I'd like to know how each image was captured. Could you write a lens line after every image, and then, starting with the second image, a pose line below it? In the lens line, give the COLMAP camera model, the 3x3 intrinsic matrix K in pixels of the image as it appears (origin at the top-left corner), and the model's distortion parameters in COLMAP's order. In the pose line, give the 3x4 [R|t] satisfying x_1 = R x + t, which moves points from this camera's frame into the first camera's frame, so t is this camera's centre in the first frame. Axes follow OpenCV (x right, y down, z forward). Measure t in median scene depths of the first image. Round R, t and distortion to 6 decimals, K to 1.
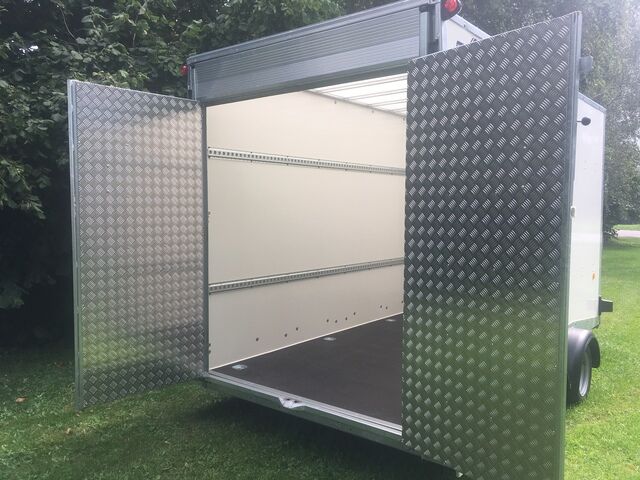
lens RADIAL K [[542.5, 0, 317.5], [0, 542.5, 236.1], [0, 0, 1]] dist [0.032273, -0.029368]
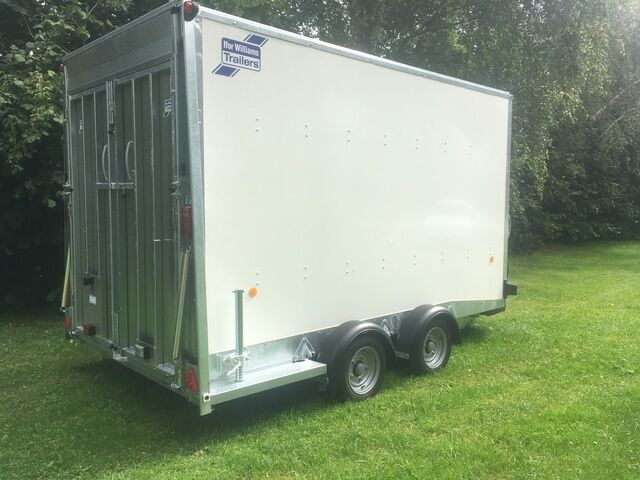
lens RADIAL K [[542.5, 0, 319.9], [0, 542.5, 239.9], [0, 0, 1]] dist [0.032273, -0.029368]
pose [[0.990024, 0.014423, -0.140161, 0.362875], [-0.011312, 0.999672, 0.022968, 0.019643], [0.140446, -0.021153, 0.989862, -0.060405]]
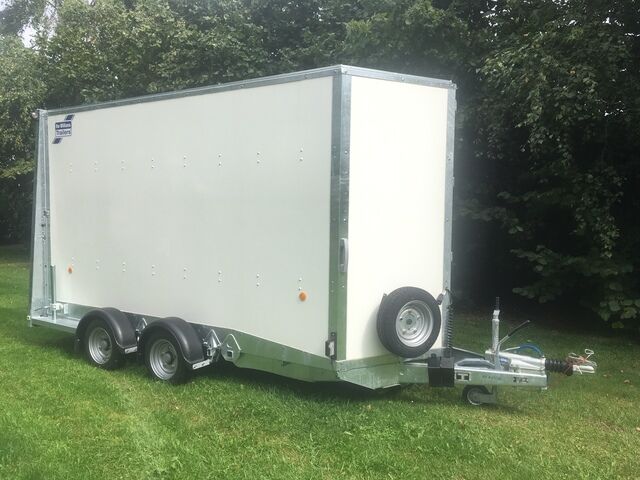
lens RADIAL K [[542.5, 0, 321.1], [0, 542.5, 237.2], [0, 0, 1]] dist [0.032273, -0.029368]
pose [[0.114879, 0.055492, -0.991828, 1.398889], [-0.058948, 0.997060, 0.048957, -0.054985], [0.991629, 0.052842, 0.117812, 1.027439]]
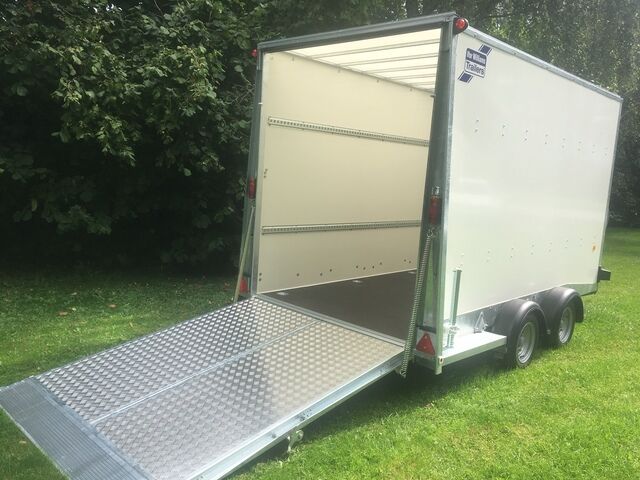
lens RADIAL K [[542.5, 0, 315.8], [0, 542.5, 240.5], [0, 0, 1]] dist [0.032273, -0.029368]
pose [[0.993543, 0.076405, -0.083869, 0.025361], [-0.069521, 0.994193, 0.082142, 0.006658], [0.089658, -0.075781, 0.993085, -0.199977]]
